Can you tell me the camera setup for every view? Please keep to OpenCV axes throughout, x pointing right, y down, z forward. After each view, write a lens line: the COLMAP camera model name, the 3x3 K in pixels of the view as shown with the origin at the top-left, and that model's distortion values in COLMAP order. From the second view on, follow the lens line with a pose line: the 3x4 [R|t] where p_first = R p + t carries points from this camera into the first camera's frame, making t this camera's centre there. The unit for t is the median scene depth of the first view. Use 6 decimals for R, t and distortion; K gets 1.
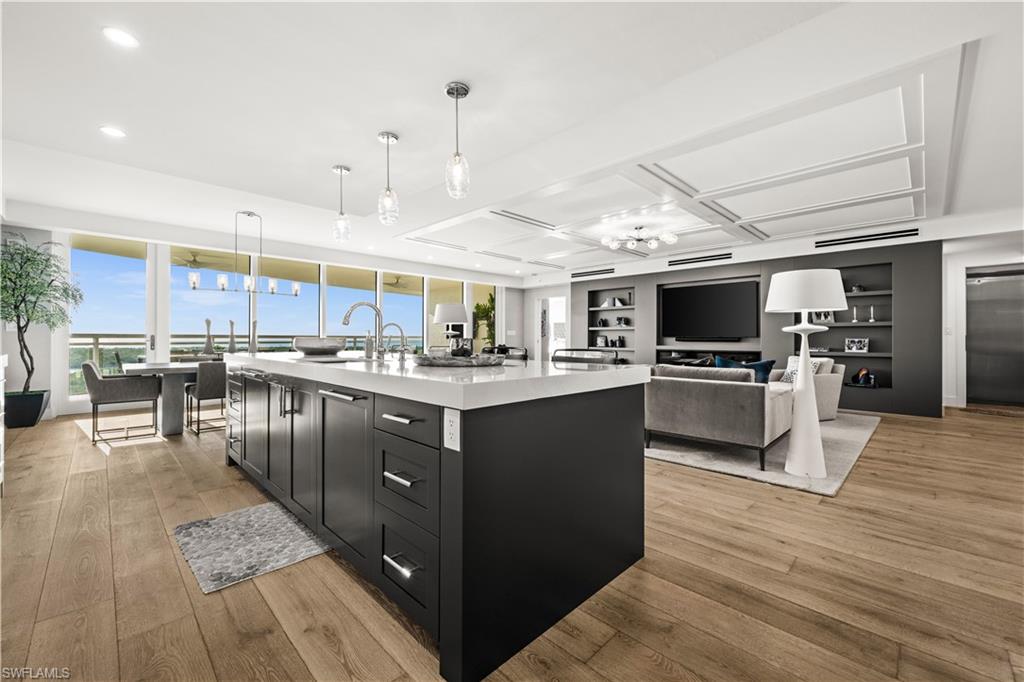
lens RADIAL K [[413.2, 0, 507.9], [0, 413.2, 337.8], [0, 0, 1]] dist [0.002196, -0.000361]
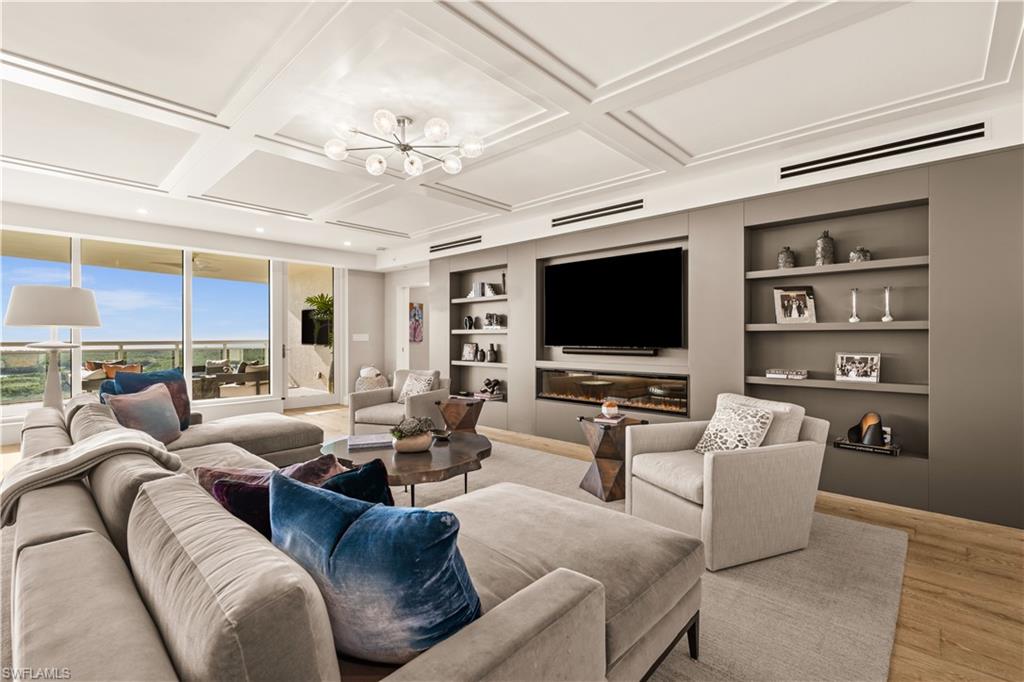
lens RADIAL K [[450.4, 0, 506.6], [0, 450.4, 339.2], [0, 0, 1]] dist [0.000081, 0.000525]
pose [[0.999610, -0.002979, 0.027782, 0.306512], [0.002884, 0.999990, 0.003434, -0.015171], [-0.027792, -0.003352, 0.999608, 0.354793]]
